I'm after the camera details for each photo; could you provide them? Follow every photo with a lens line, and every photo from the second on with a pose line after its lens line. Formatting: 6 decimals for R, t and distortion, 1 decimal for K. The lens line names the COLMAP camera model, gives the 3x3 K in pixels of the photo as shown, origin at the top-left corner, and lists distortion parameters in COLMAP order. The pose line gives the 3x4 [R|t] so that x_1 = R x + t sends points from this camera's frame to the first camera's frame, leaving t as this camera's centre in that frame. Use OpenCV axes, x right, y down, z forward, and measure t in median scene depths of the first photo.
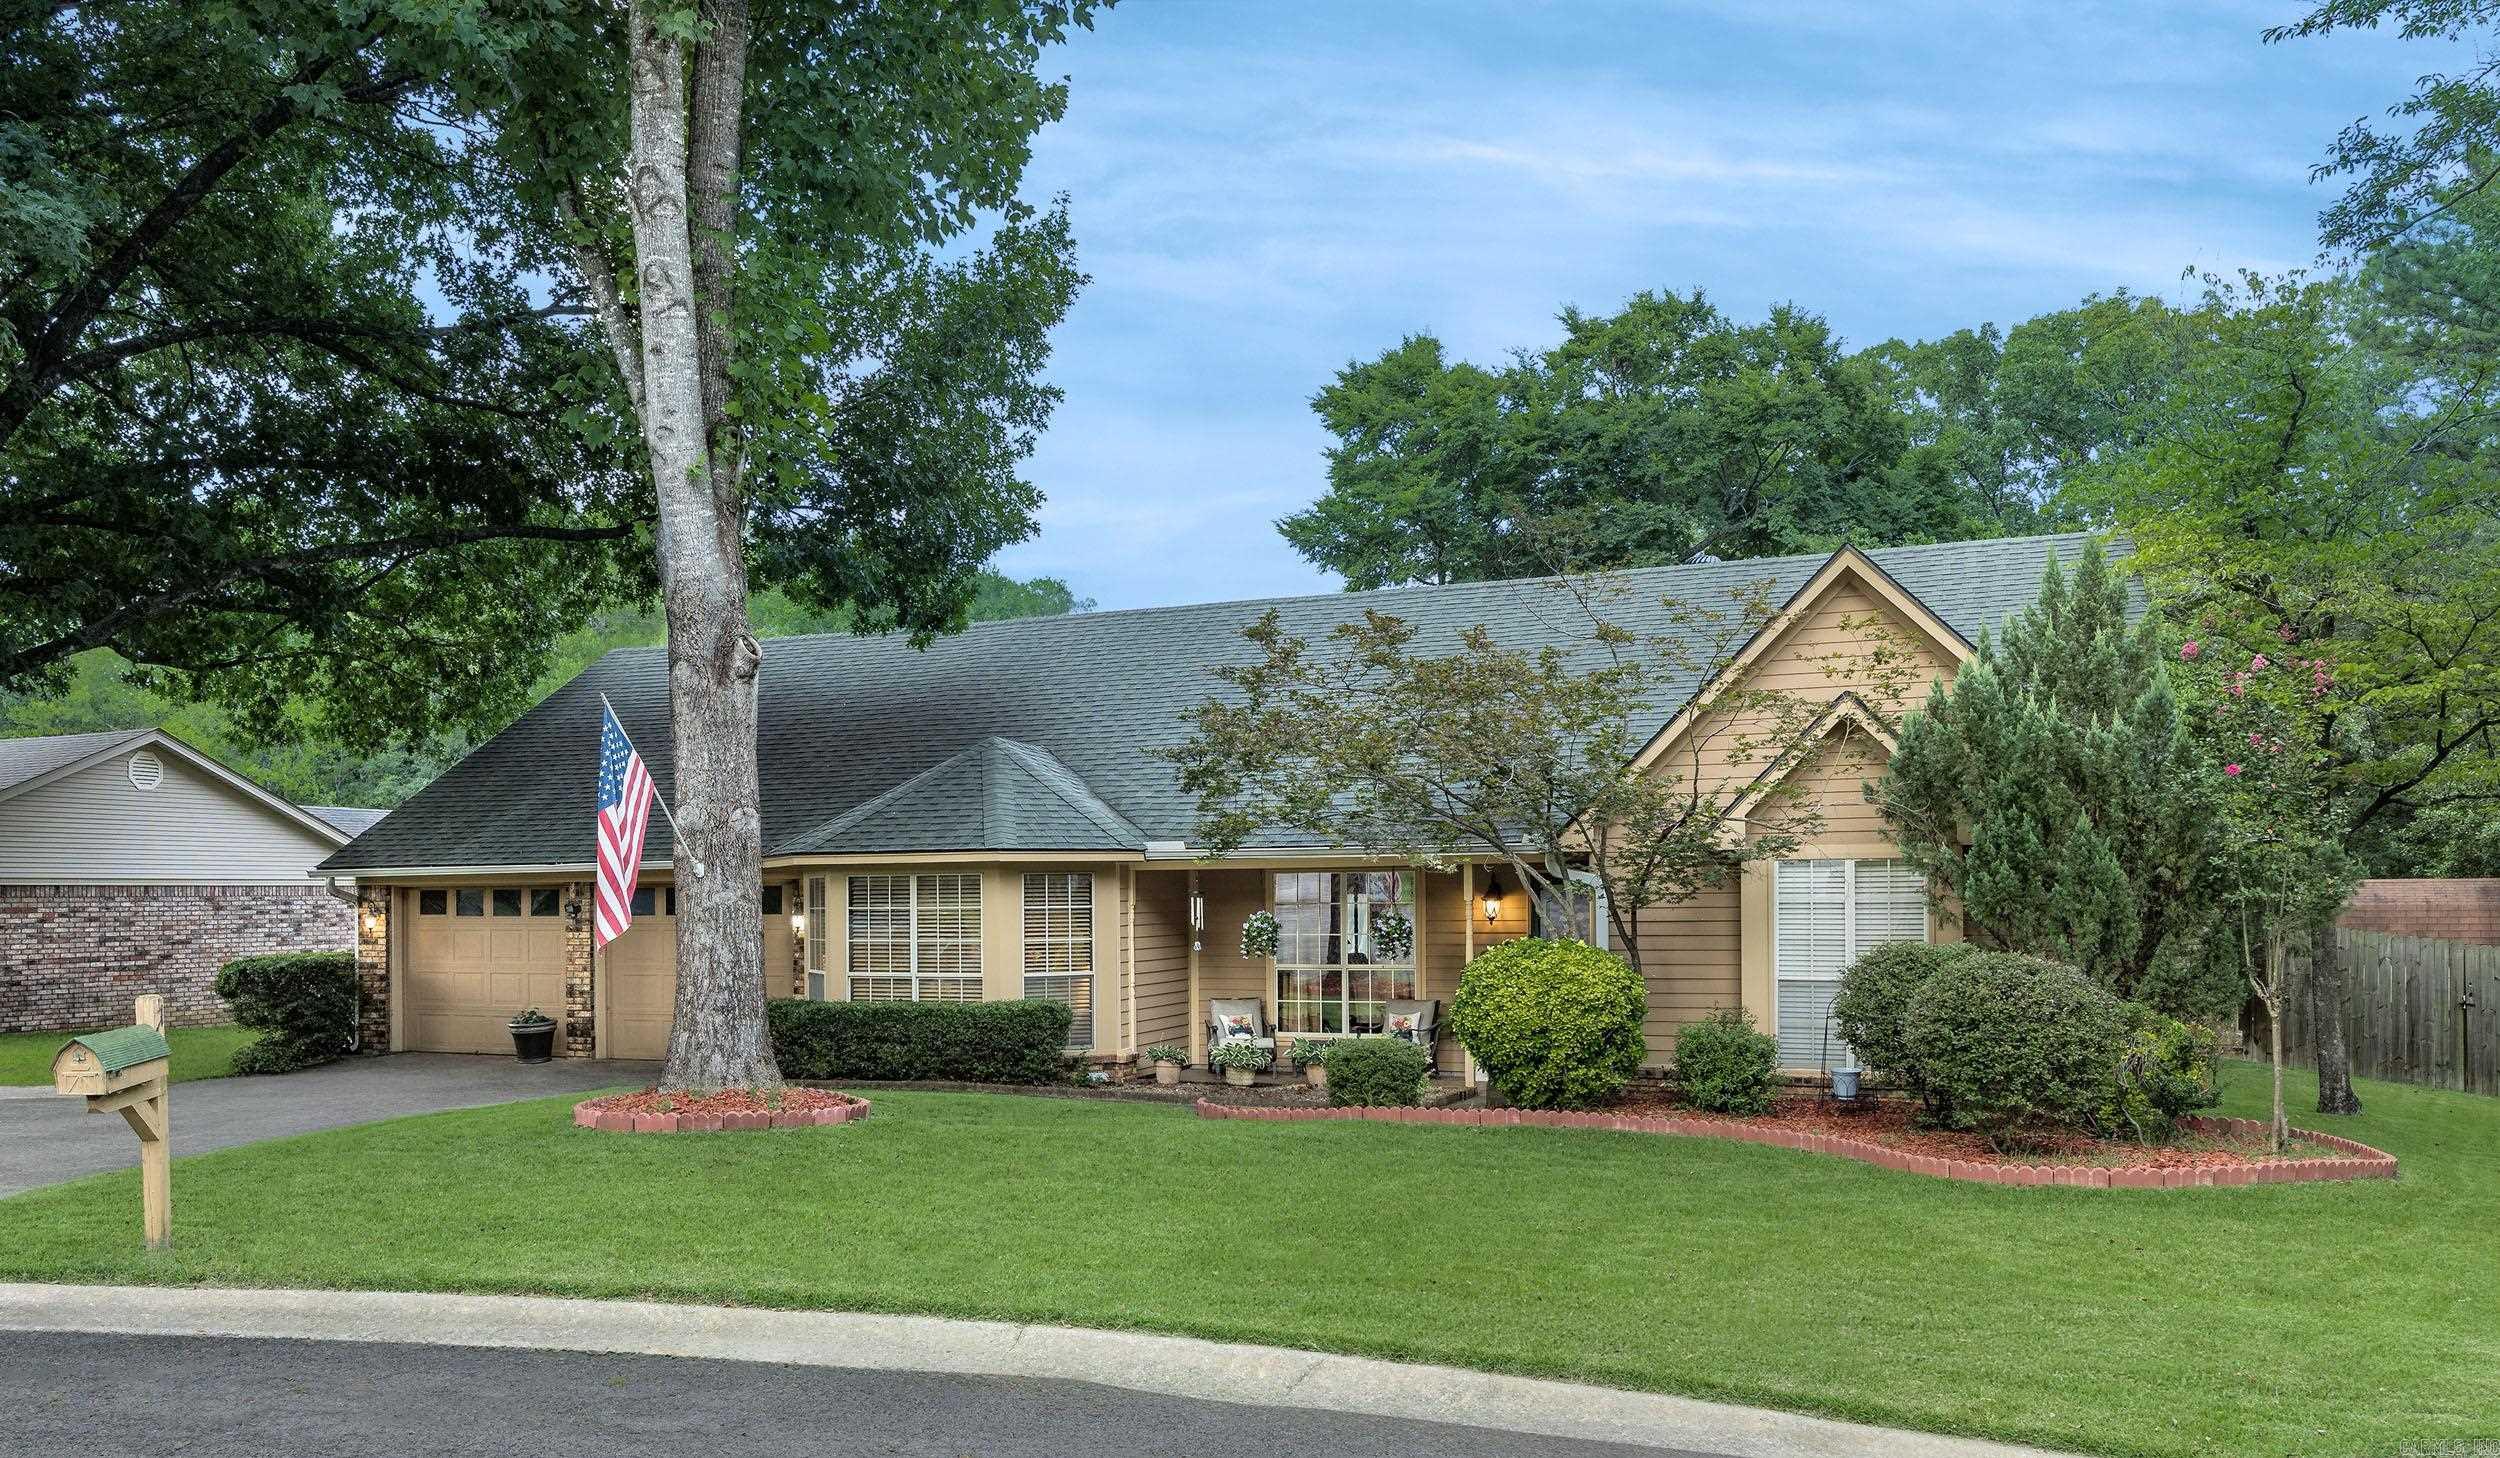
lens RADIAL K [[2763.7, 0, 1250.3], [0, 2763.7, 901.5], [0, 0, 1]] dist [-0.009219, 0.017407]
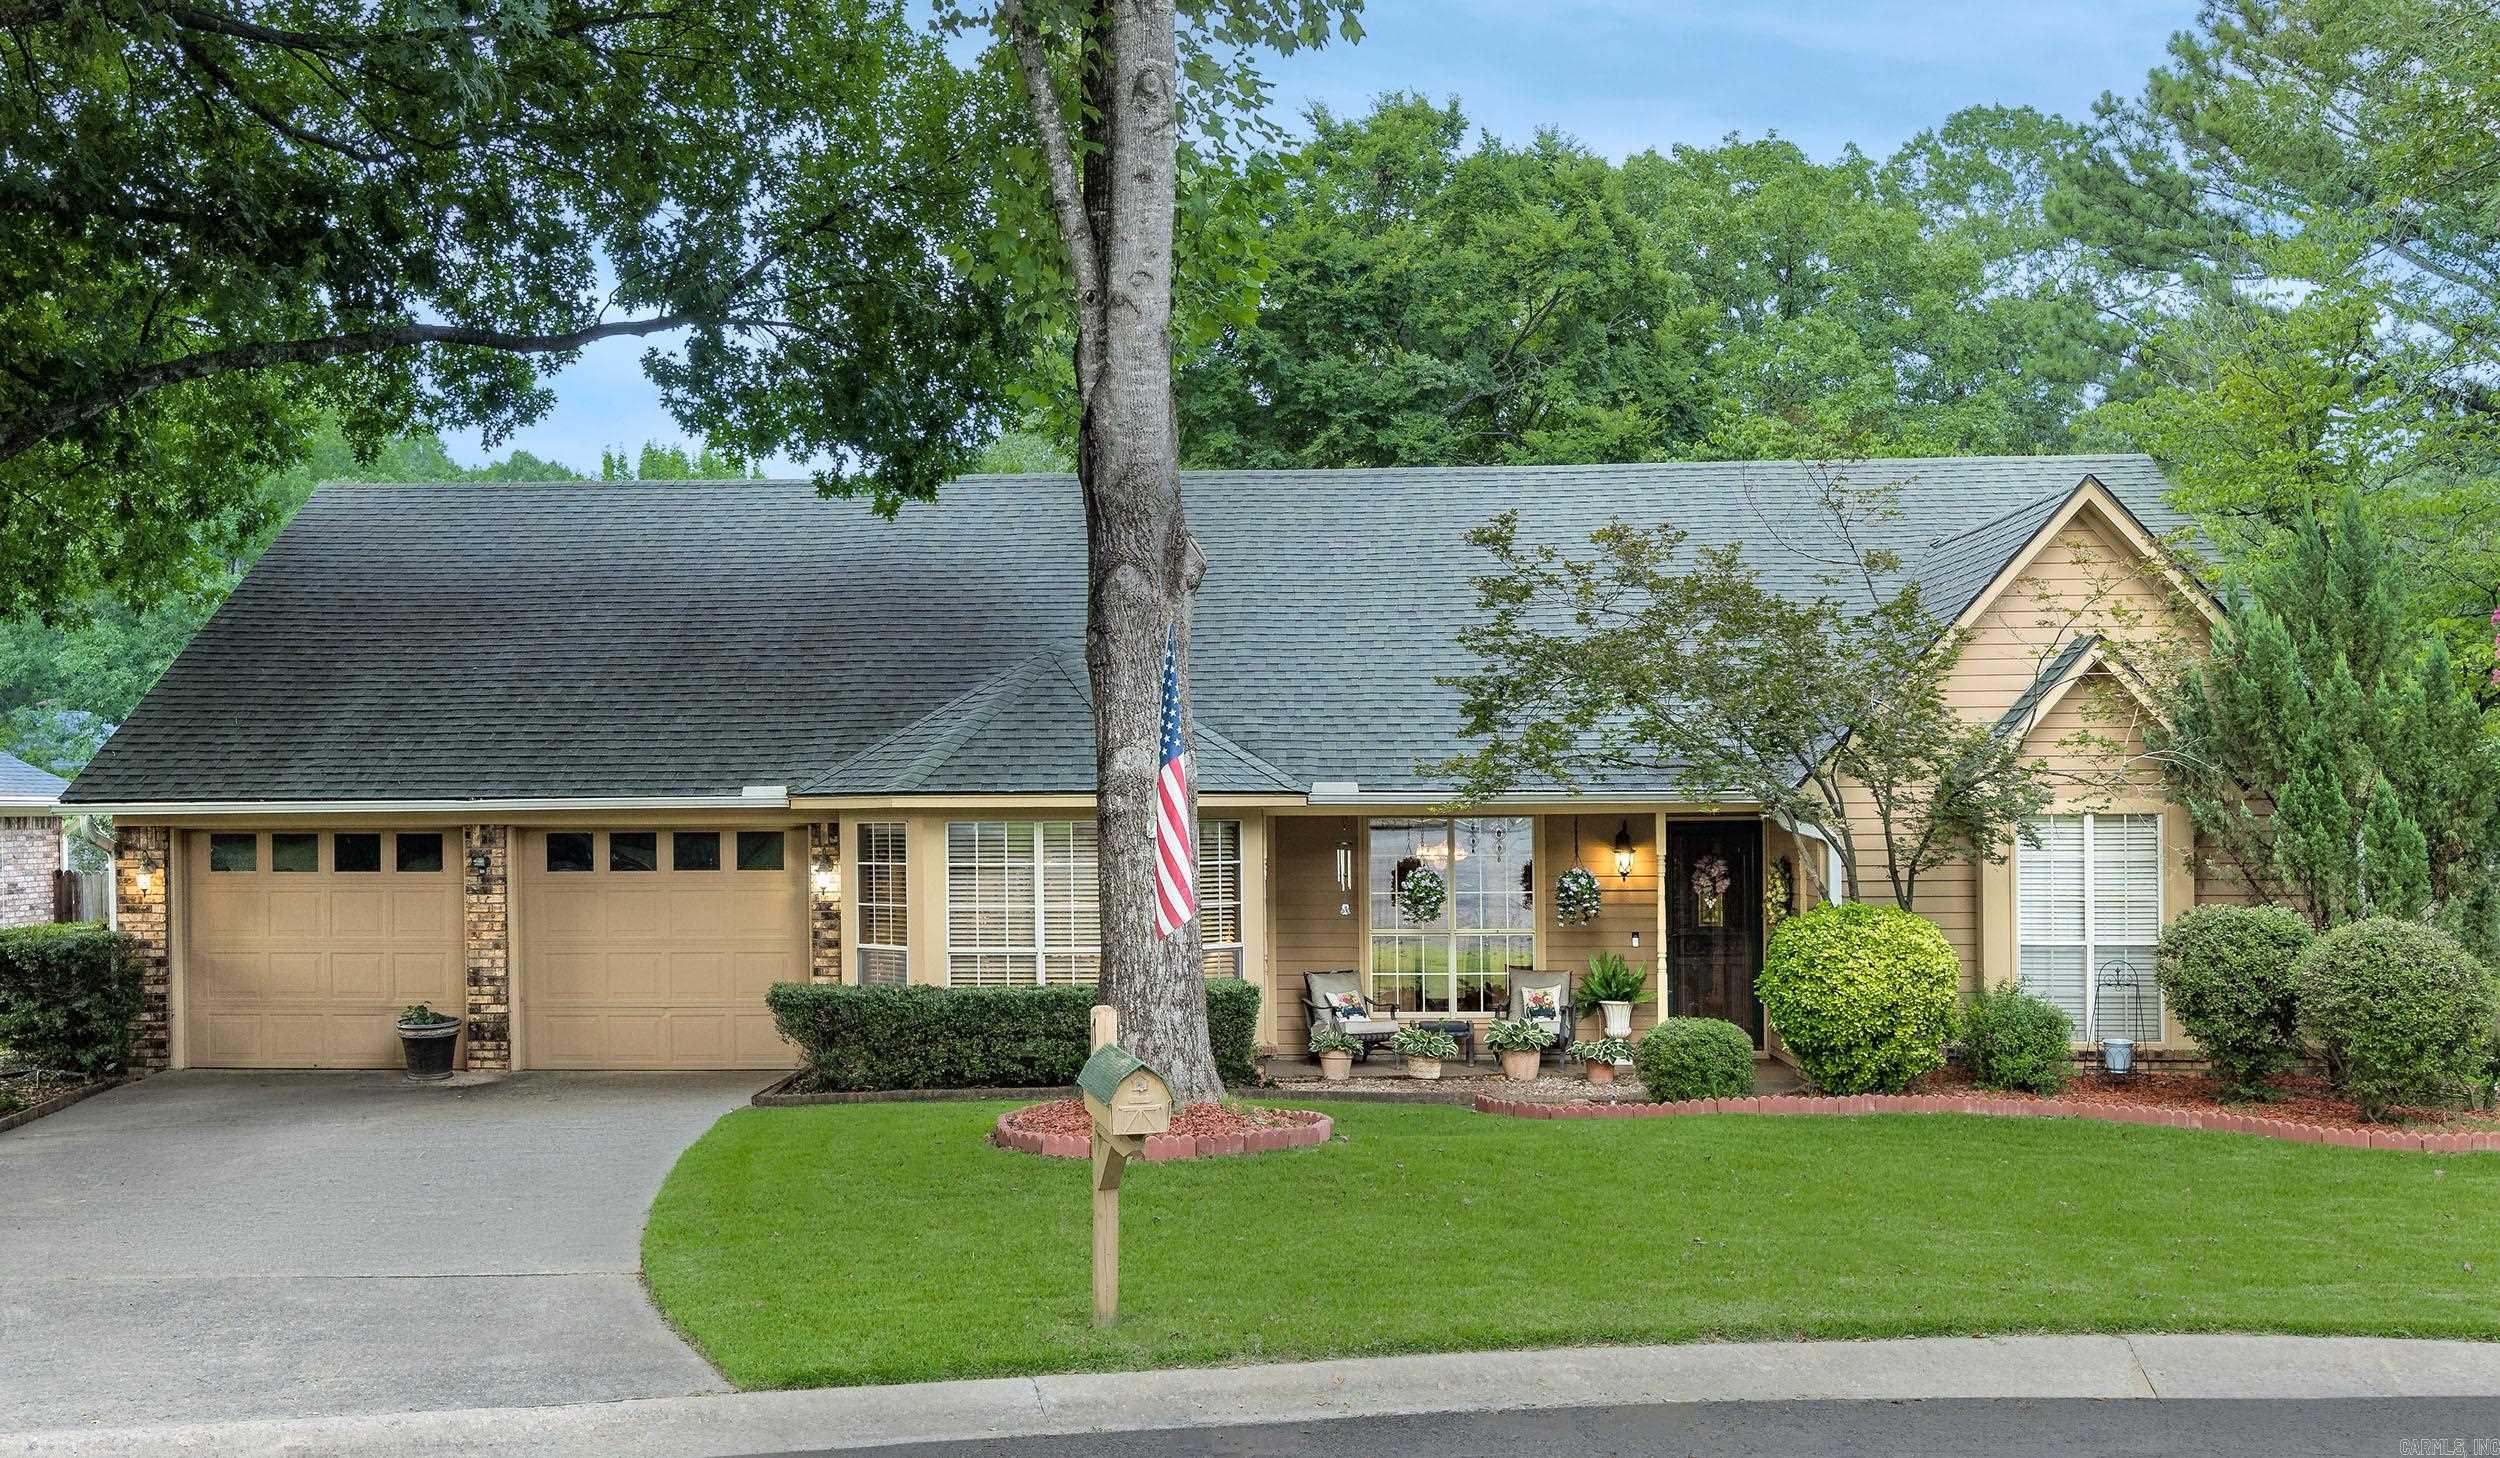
lens RADIAL K [[4305.1, 0, 1250.0], [0, 4305.1, 729.0], [0, 0, 1]] dist [-0.013662, 0.047574]
pose [[0.826636, 0.014068, 0.562562, -0.758453], [-0.010298, 0.999898, -0.009872, -0.024426], [-0.562643, 0.002367, 0.826696, -0.035406]]
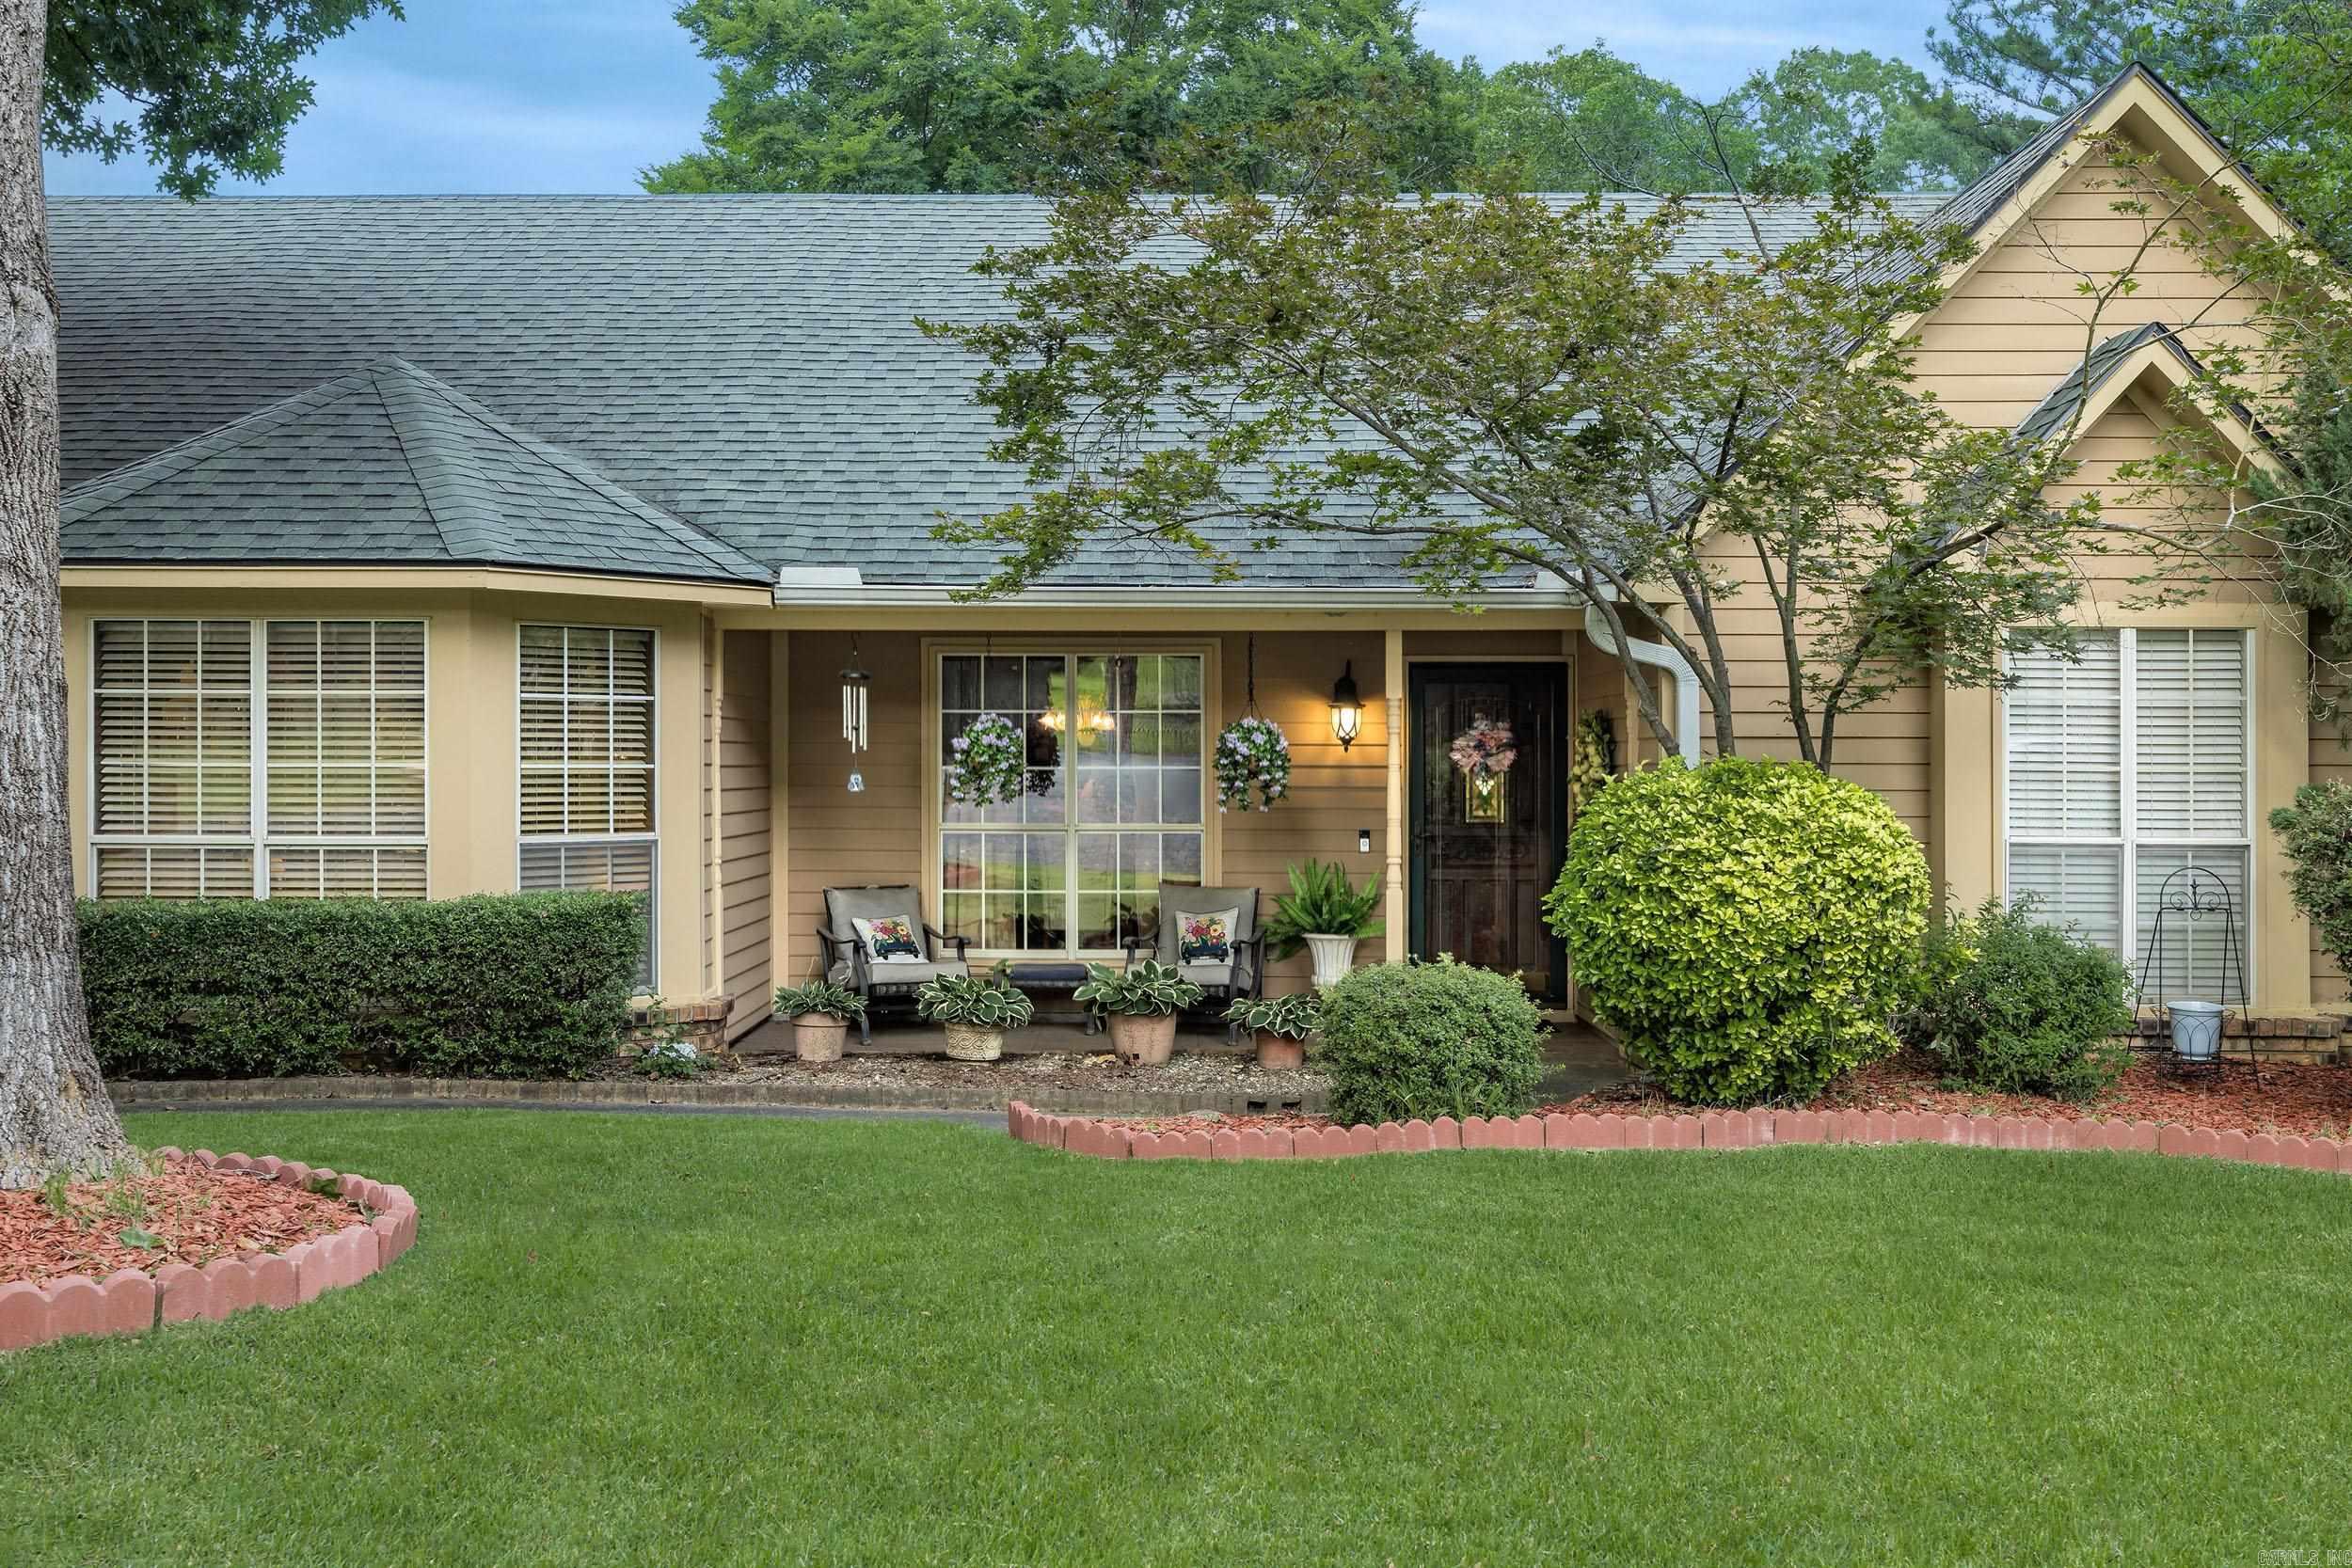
lens RADIAL K [[2057.4, 0, 946.0], [0, 2057.4, 908.9], [0, 0, 1]] dist [0.000329, -0.002990]
pose [[0.917677, -0.011675, 0.397157, -0.154050], [-0.004449, 0.999204, 0.039652, 0.023965], [-0.397303, -0.038155, 0.916894, 0.648566]]
